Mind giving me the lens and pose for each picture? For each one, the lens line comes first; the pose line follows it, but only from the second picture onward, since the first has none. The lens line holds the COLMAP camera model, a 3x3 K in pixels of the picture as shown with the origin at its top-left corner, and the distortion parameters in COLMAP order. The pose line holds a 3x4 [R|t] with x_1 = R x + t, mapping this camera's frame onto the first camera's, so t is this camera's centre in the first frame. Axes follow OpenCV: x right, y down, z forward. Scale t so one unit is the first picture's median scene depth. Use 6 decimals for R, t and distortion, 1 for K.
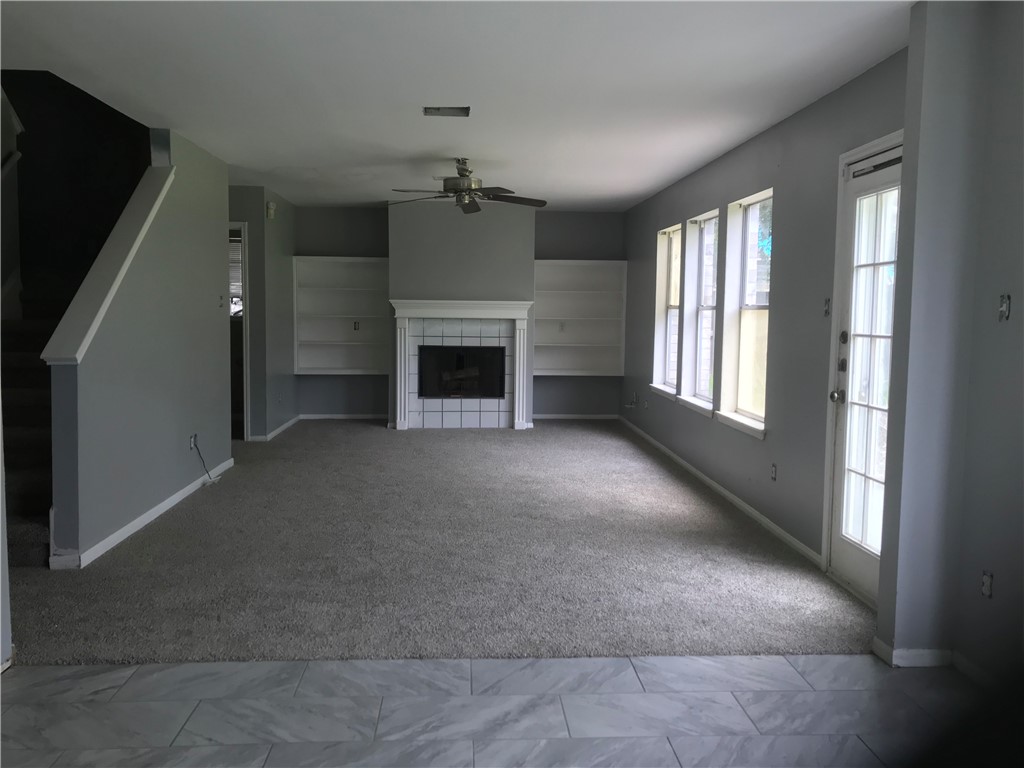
lens RADIAL K [[837.5, 0, 508.7], [0, 837.5, 377.4], [0, 0, 1]] dist [0.051902, -0.039200]
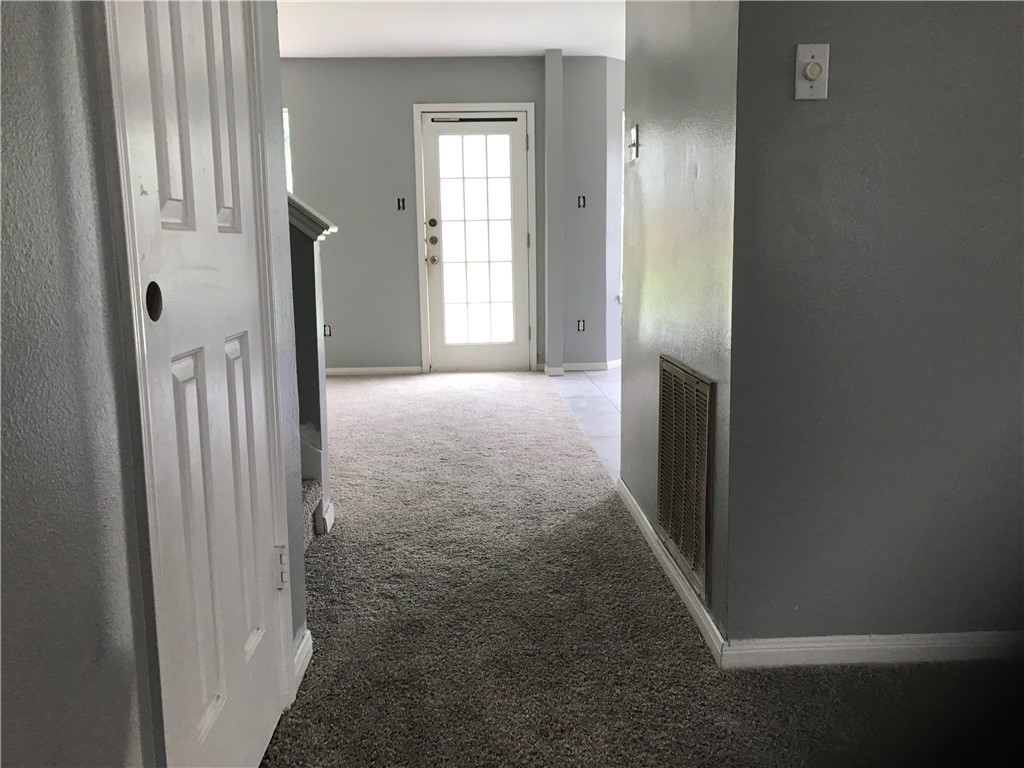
lens RADIAL K [[837.5, 0, 507.8], [0, 837.5, 383.5], [0, 0, 1]] dist [0.051902, -0.039200]
pose [[0.014339, -0.172494, 0.984906, -1.301834], [0.097020, 0.980600, 0.170328, -0.005651], [-0.995179, 0.093114, 0.030796, 0.878216]]
